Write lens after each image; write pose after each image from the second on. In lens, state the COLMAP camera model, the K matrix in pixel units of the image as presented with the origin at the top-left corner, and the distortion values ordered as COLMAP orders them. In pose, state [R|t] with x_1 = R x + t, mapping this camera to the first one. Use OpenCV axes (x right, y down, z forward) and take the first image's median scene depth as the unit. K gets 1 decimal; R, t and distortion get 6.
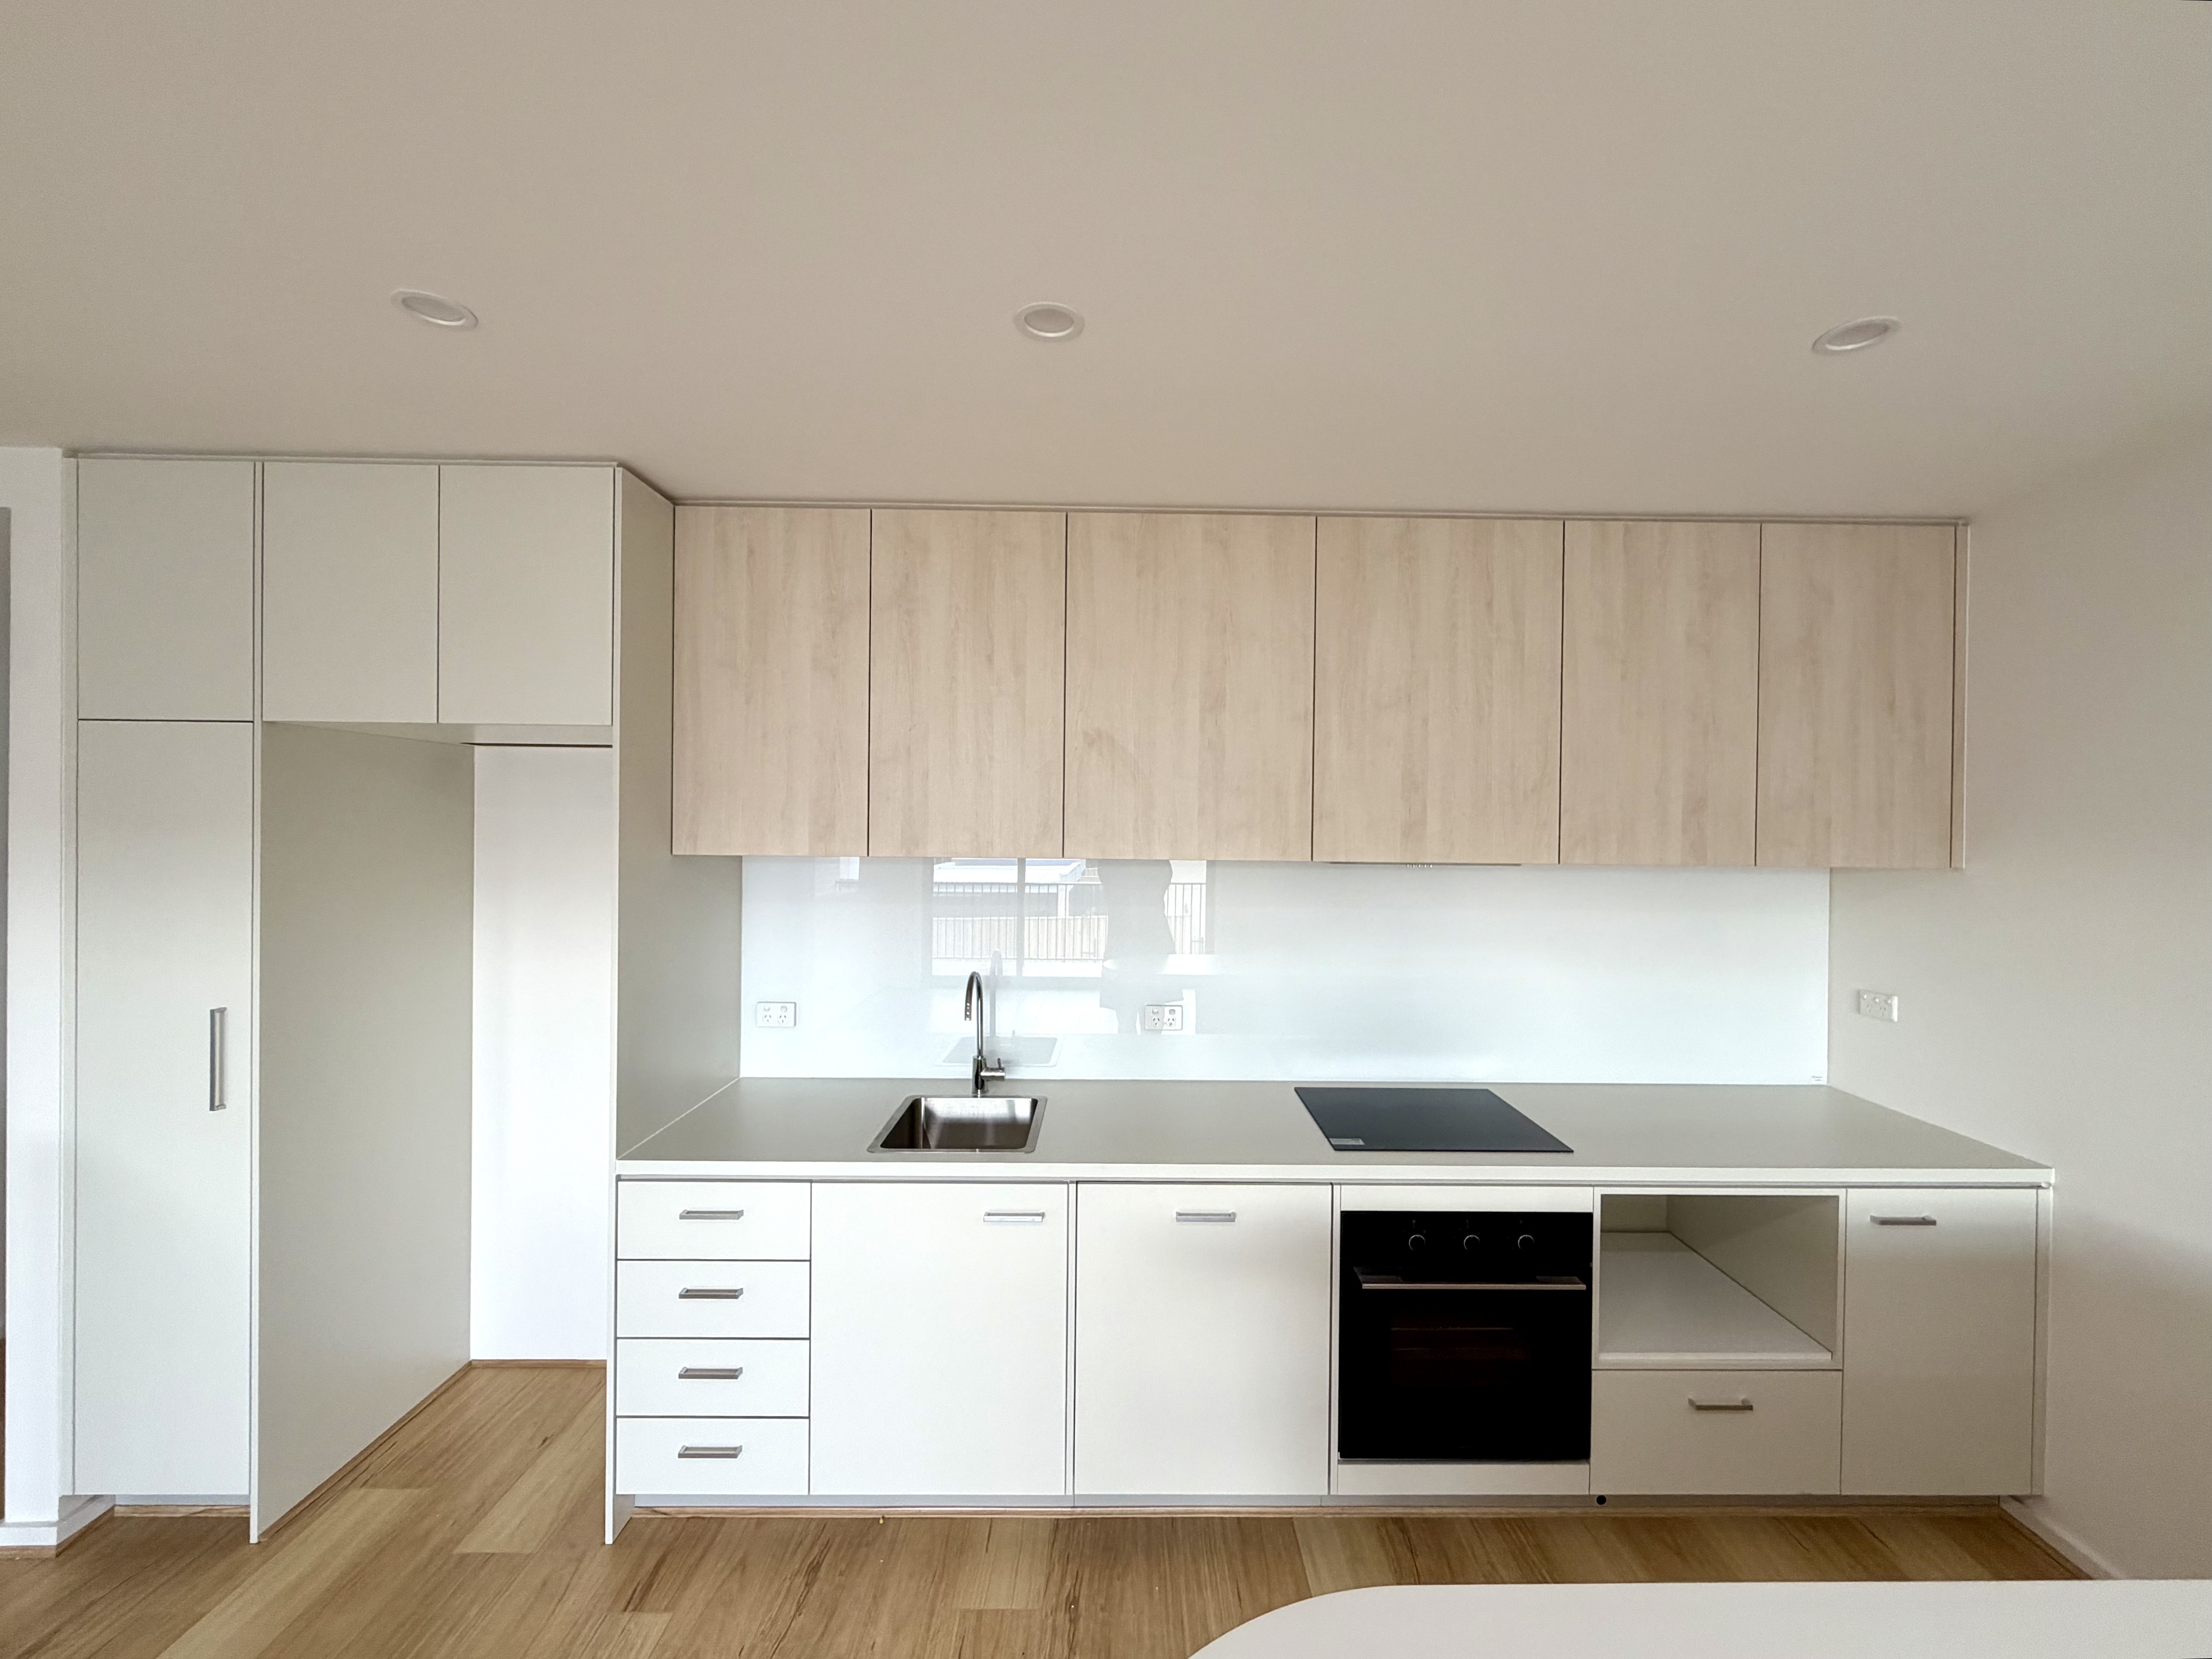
lens RADIAL K [[902.4, 0, 1132.1], [0, 902.4, 831.7], [0, 0, 1]] dist [-0.000880, 0.000085]
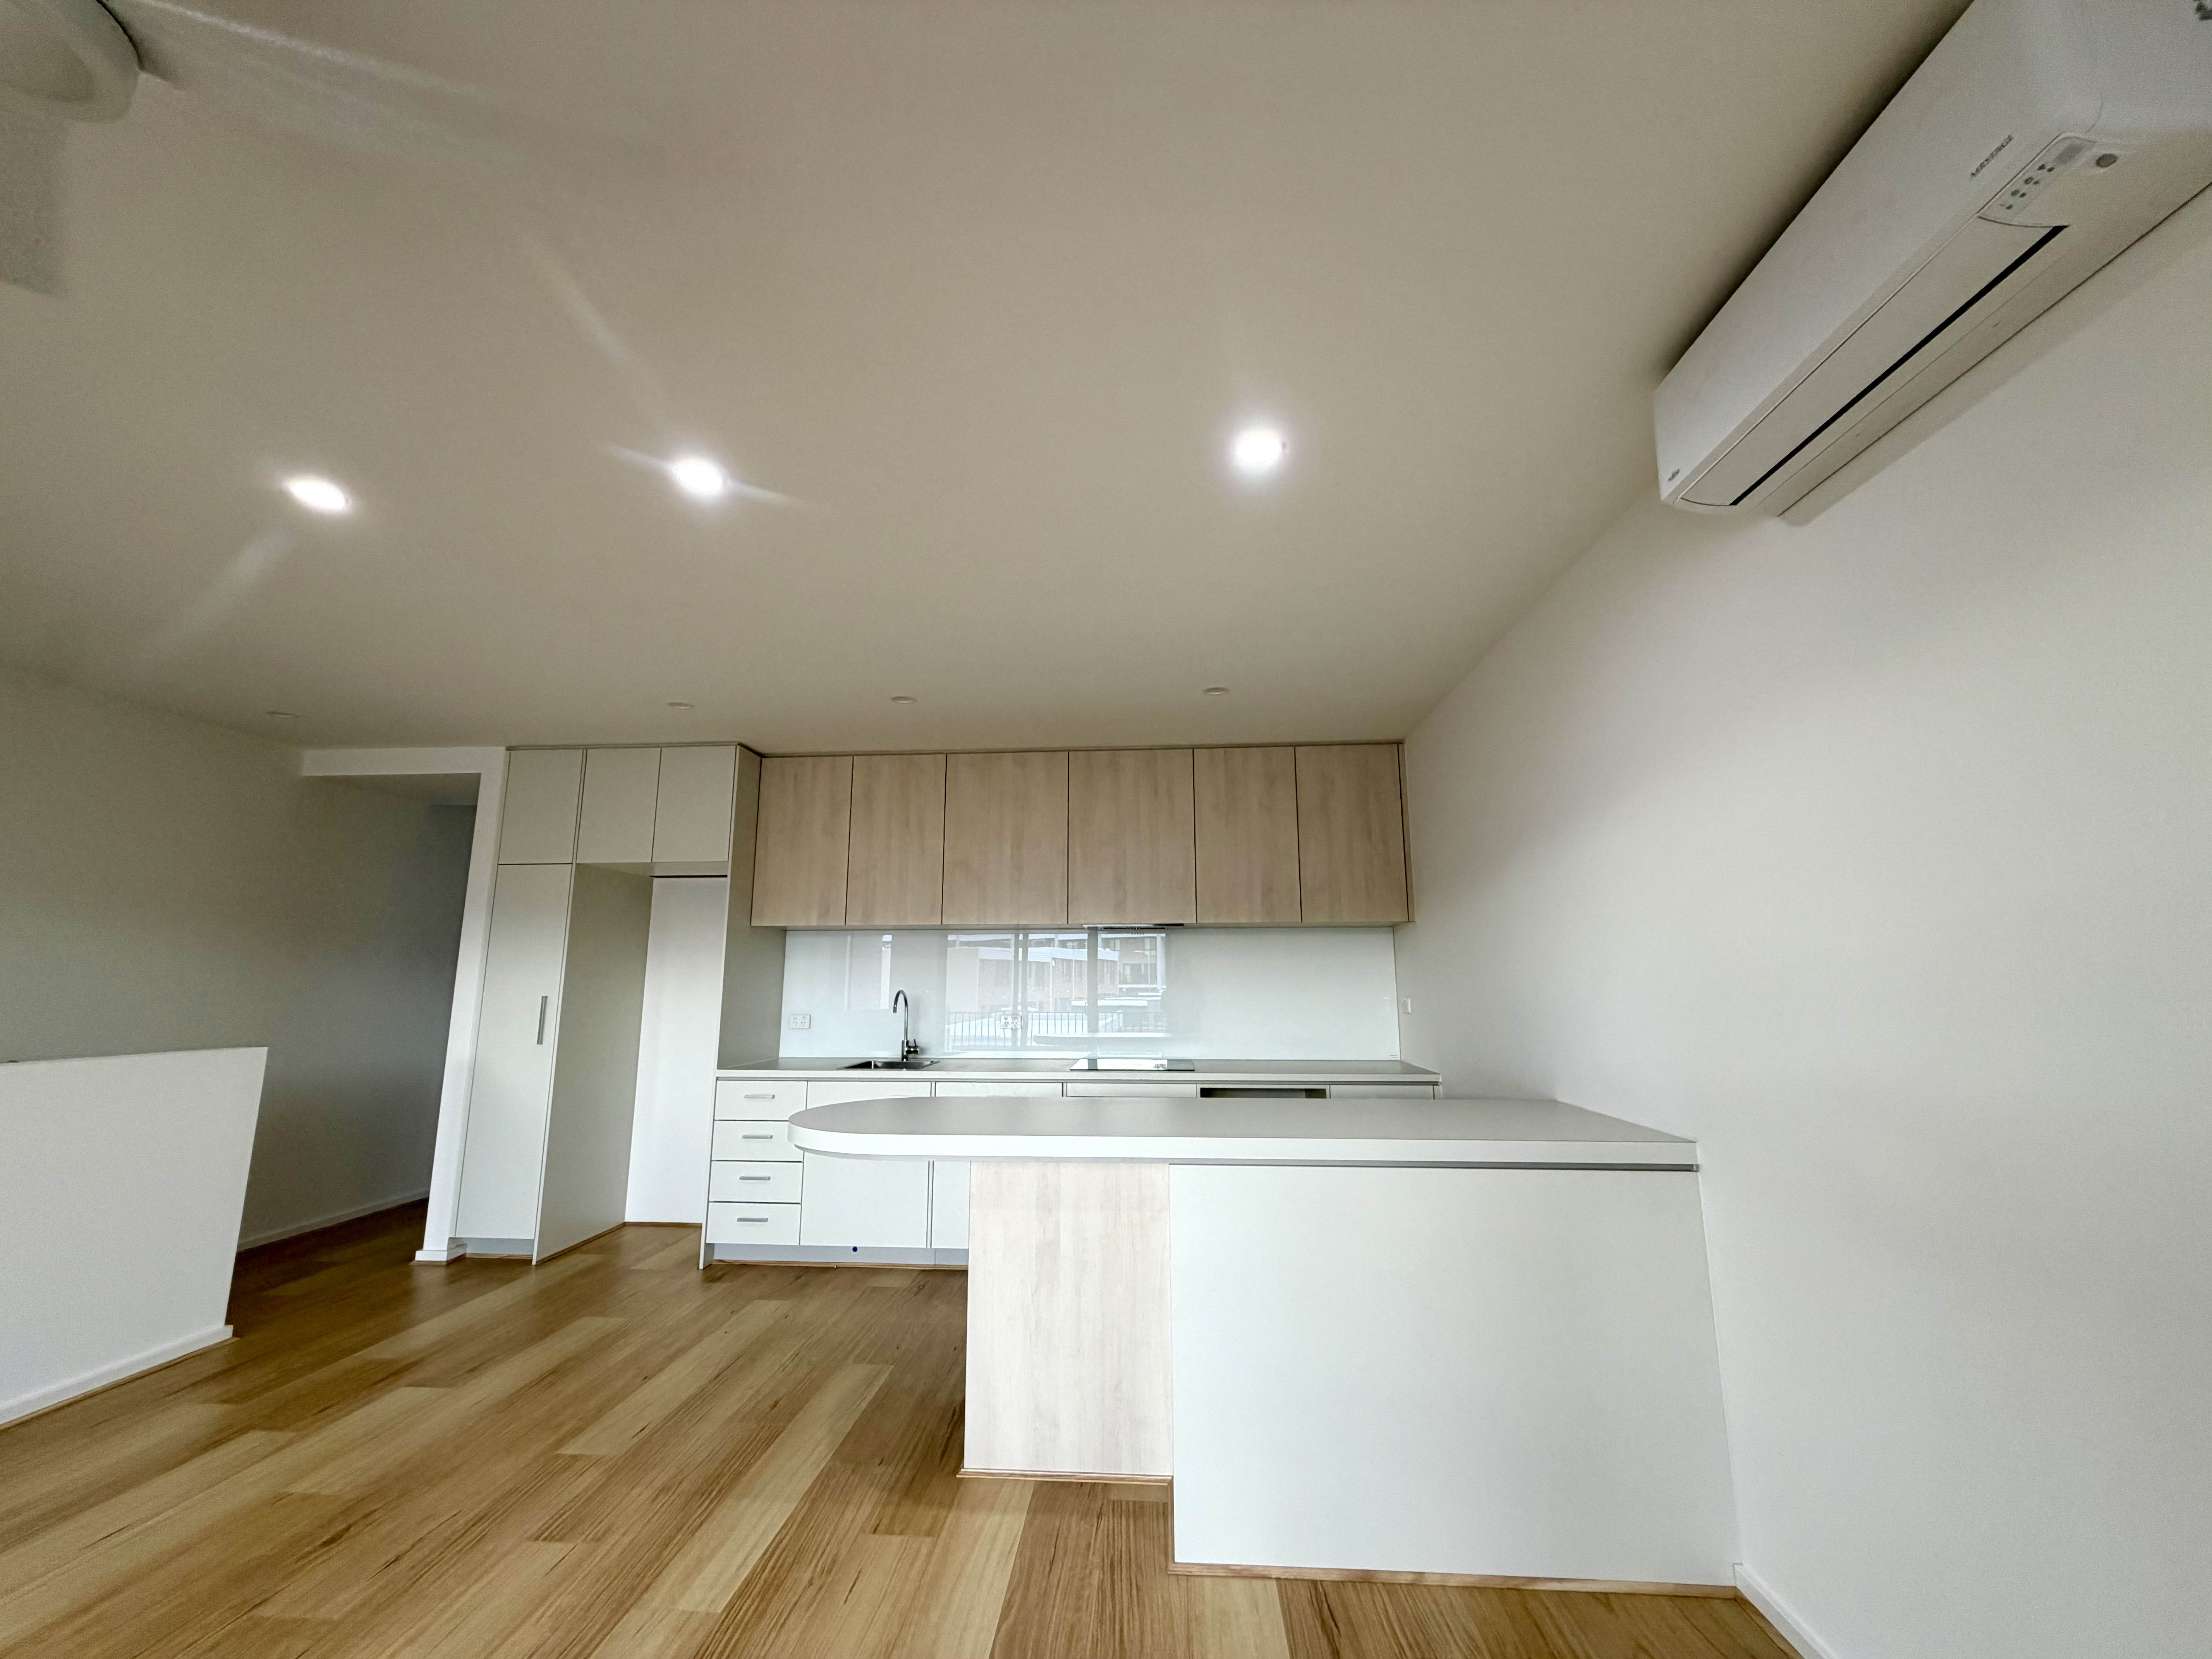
lens RADIAL K [[877.0, 0, 1101.7], [0, 877.0, 828.7], [0, 0, 1]] dist [-0.002592, 0.000086]
pose [[0.996208, -0.028091, -0.082344, 0.438362], [0.013247, 0.984380, -0.175559, 0.165549], [0.085989, 0.173802, 0.981019, -0.891355]]
